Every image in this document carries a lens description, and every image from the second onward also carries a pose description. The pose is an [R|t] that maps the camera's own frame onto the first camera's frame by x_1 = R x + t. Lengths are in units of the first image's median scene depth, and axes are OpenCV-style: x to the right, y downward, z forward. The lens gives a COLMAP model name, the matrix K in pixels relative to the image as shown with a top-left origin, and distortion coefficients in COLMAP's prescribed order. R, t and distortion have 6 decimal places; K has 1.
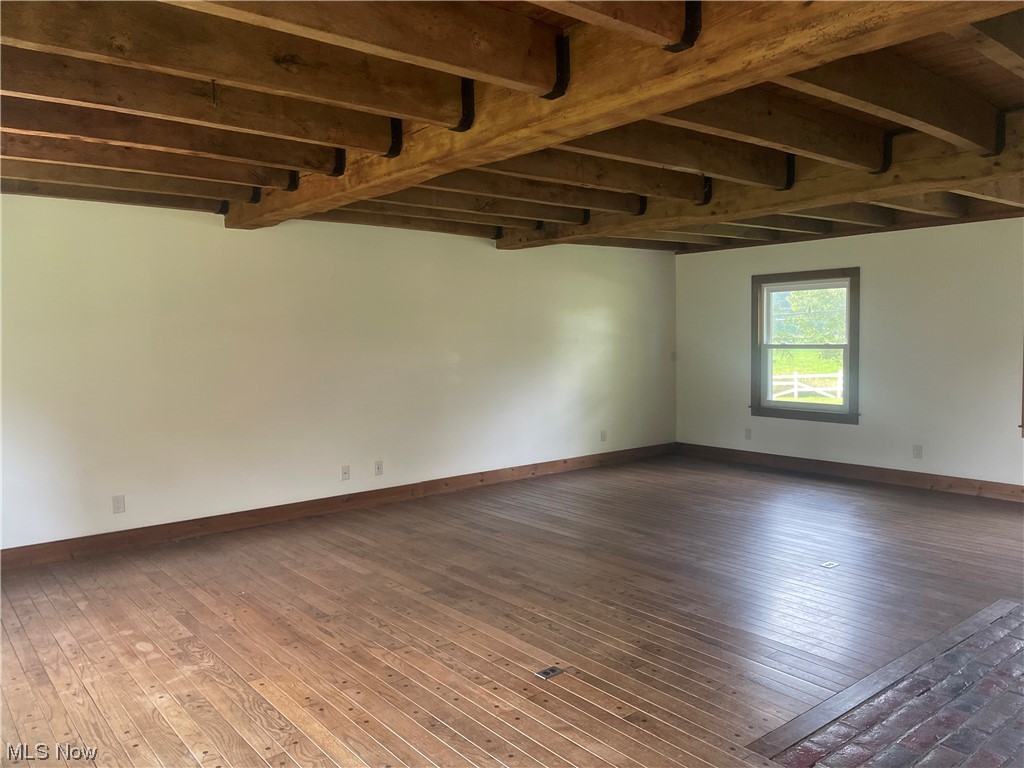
lens RADIAL K [[777.0, 0, 521.3], [0, 777.0, 389.1], [0, 0, 1]] dist [0.069079, -0.055166]
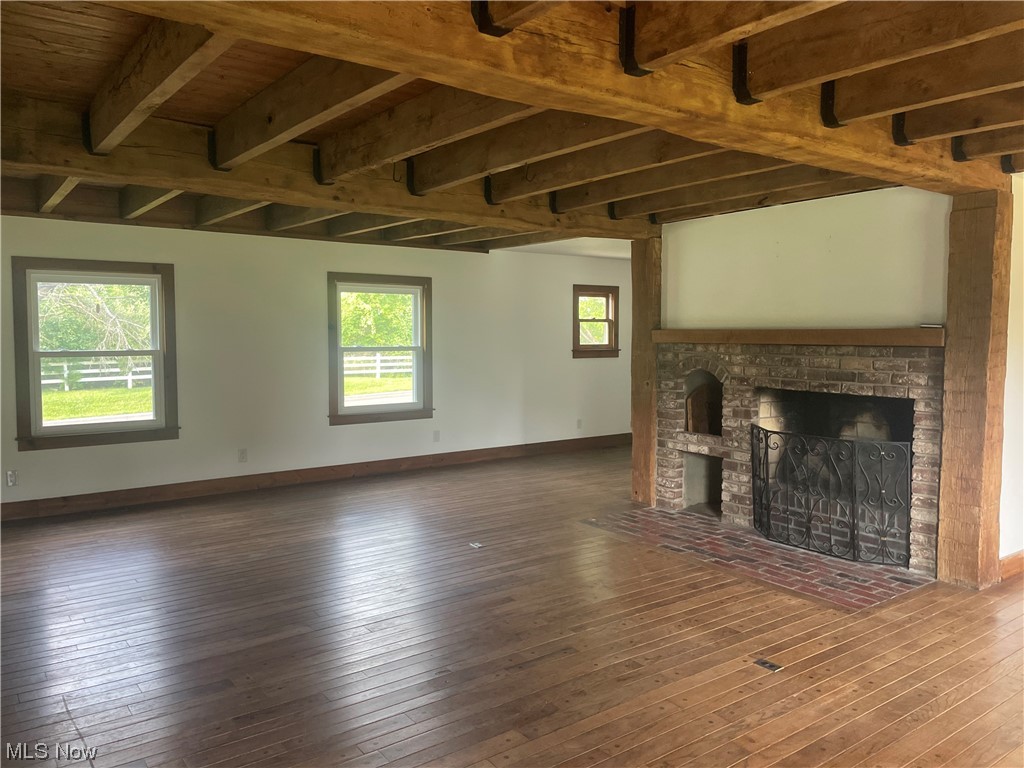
lens RADIAL K [[777.0, 0, 516.7], [0, 777.0, 374.8], [0, 0, 1]] dist [0.069079, -0.055166]
pose [[0.039709, -0.044391, 0.998225, -0.798888], [0.069479, 0.996717, 0.041560, -0.067653], [-0.996793, 0.067705, 0.042663, 1.014208]]
